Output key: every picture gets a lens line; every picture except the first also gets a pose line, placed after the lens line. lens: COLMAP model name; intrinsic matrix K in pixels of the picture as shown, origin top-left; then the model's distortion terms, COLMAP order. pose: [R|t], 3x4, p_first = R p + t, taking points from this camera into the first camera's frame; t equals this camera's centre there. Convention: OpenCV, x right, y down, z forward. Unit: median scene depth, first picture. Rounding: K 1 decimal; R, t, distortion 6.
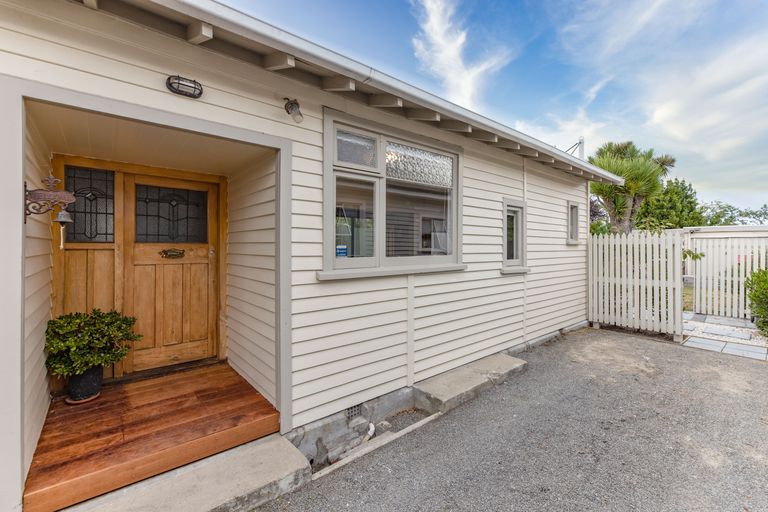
lens RADIAL K [[328.5, 0, 381.6], [0, 328.5, 242.6], [0, 0, 1]] dist [0.002117, 0.000615]
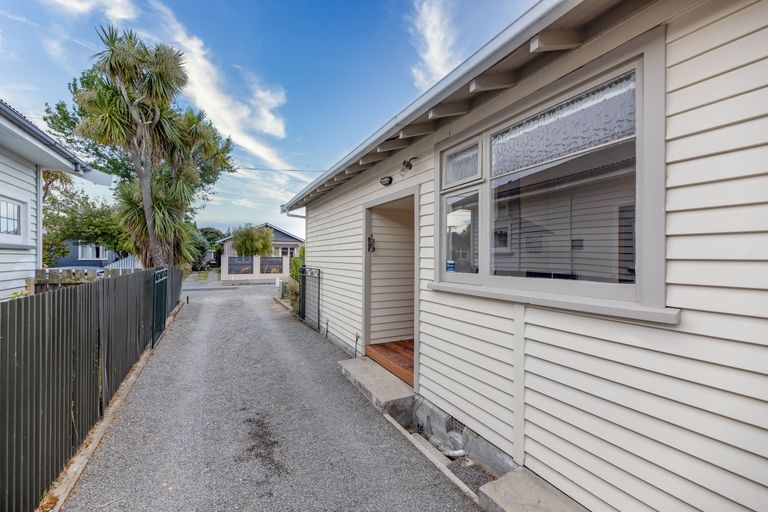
lens RADIAL K [[328.5, 0, 383.7], [0, 328.5, 257.7], [0, 0, 1]] dist [0.002117, 0.000615]
pose [[-0.228860, -0.011511, -0.973391, 0.969476], [-0.007953, 0.999919, -0.009954, 0.011675], [0.973427, 0.005463, -0.228933, 1.022007]]
